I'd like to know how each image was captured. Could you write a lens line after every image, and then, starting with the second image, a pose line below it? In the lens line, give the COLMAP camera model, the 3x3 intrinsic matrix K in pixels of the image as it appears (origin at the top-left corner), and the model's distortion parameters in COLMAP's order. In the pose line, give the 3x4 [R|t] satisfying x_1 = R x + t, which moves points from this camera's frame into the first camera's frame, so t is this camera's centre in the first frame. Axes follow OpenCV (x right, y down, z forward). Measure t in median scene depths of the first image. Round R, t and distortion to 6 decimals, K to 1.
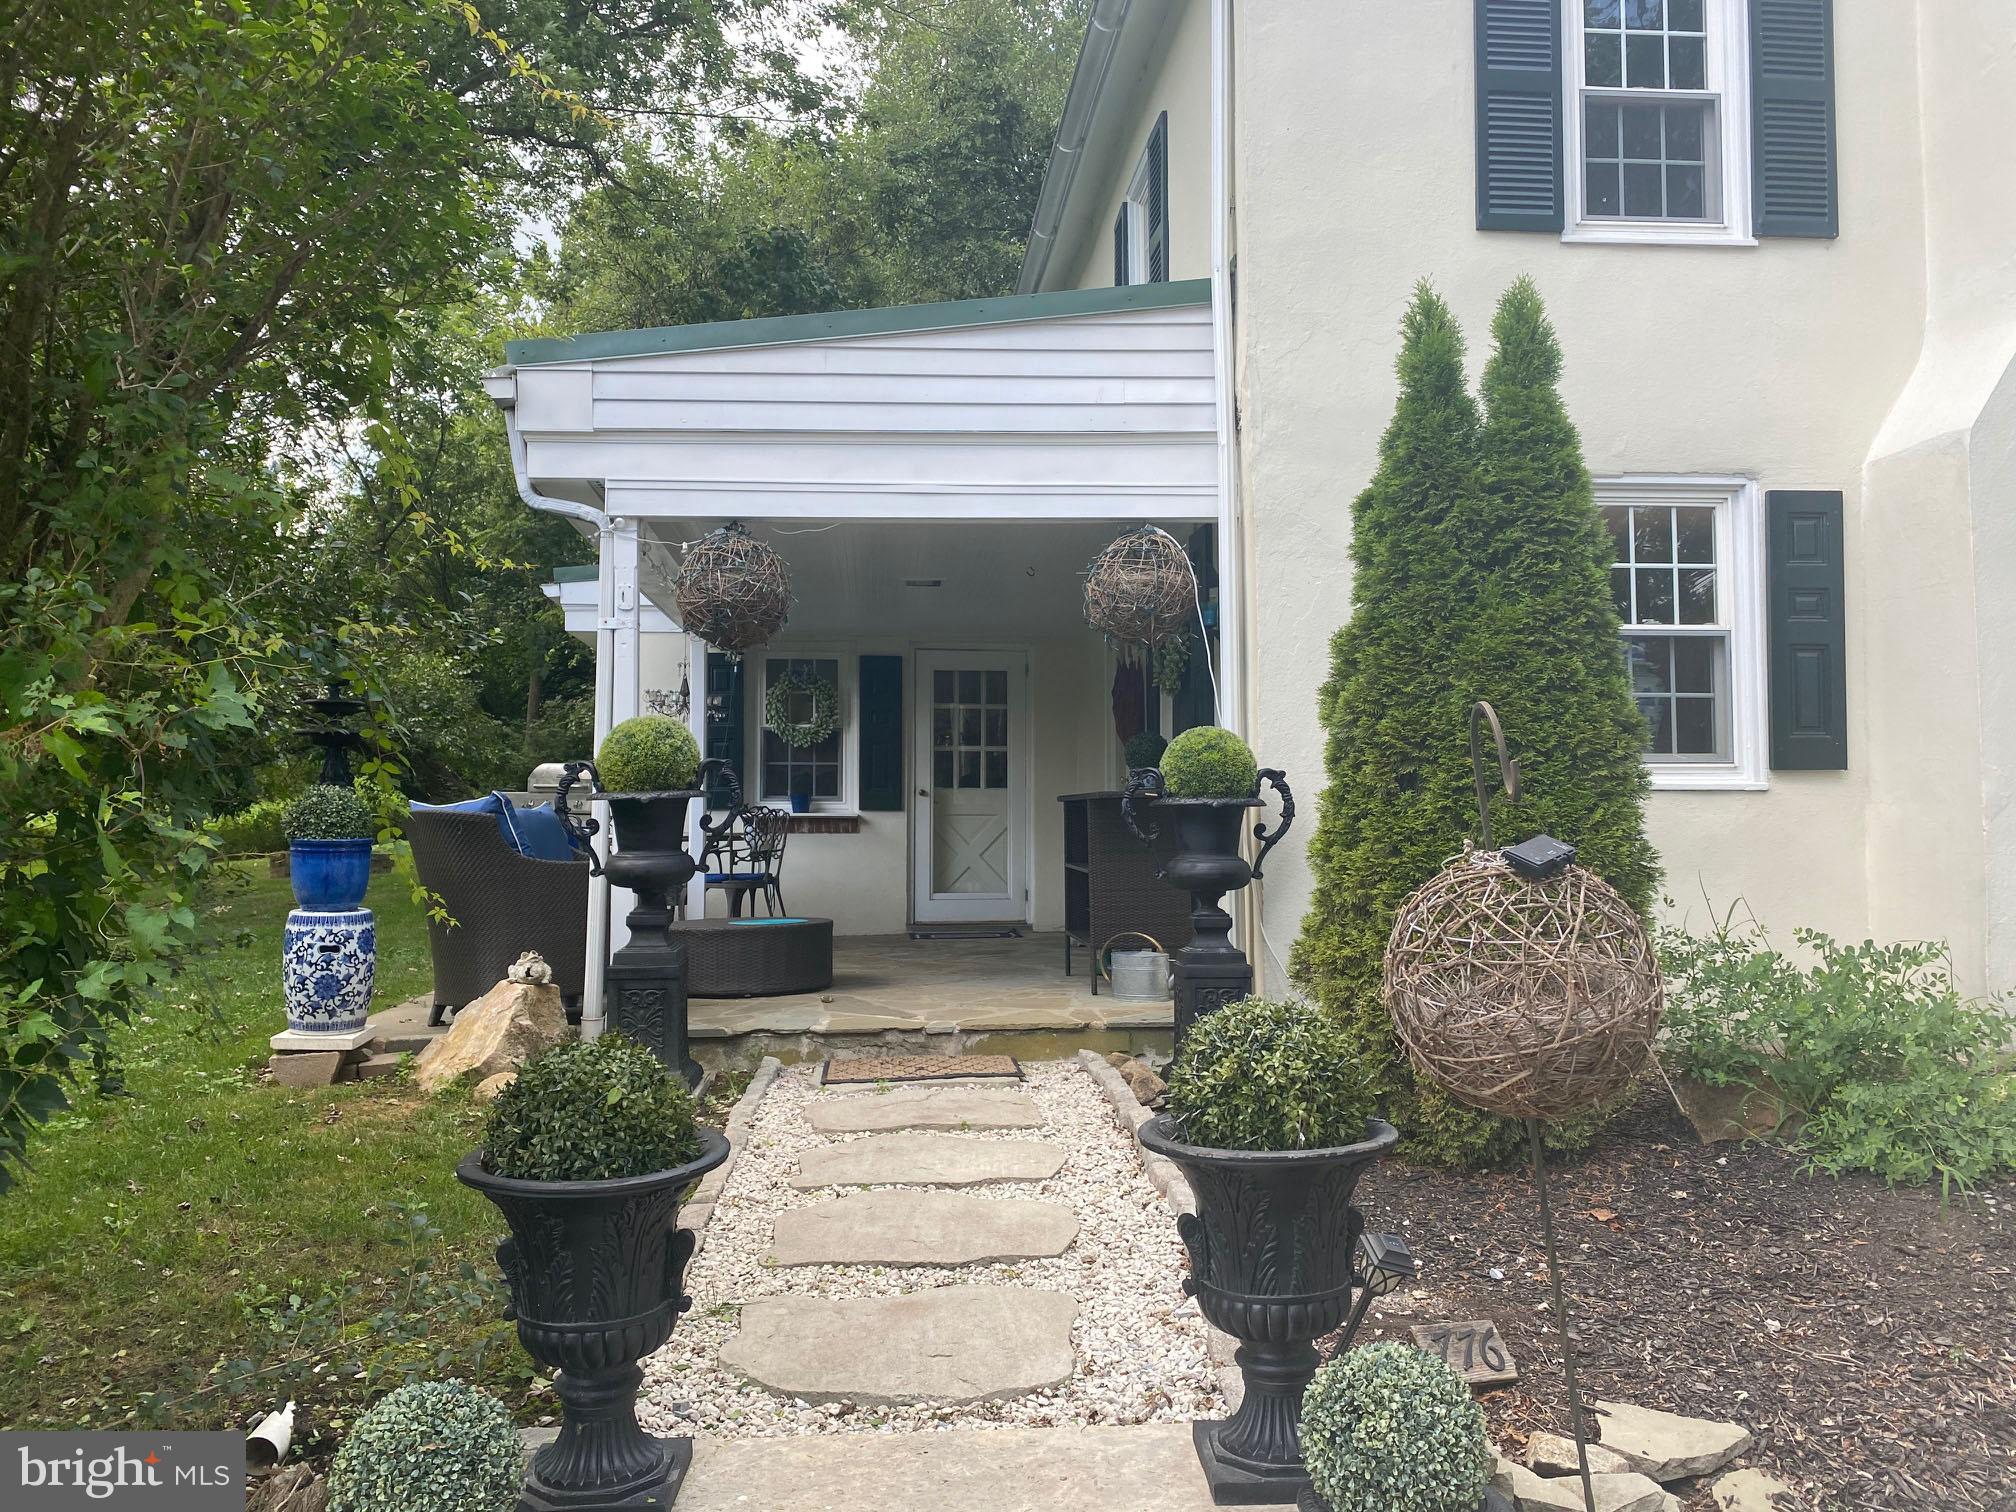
lens RADIAL K [[1562.0, 0, 1013.0], [0, 1562.0, 760.0], [0, 0, 1]] dist [0.072547, -0.040709]
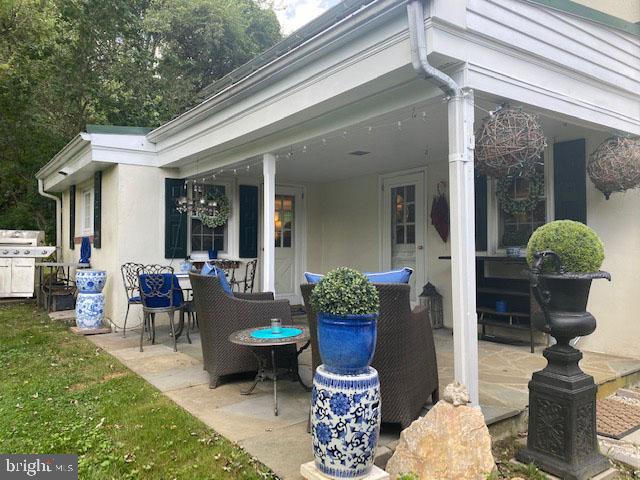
lens RADIAL K [[495.9, 0, 322.3], [0, 495.9, 241.0], [0, 0, 1]] dist [0.072547, -0.040709]
pose [[0.867543, 0.014973, 0.497137, -0.600244], [-0.028015, 0.999431, 0.018787, -0.011482], [-0.496573, -0.030226, 0.867469, 0.629680]]
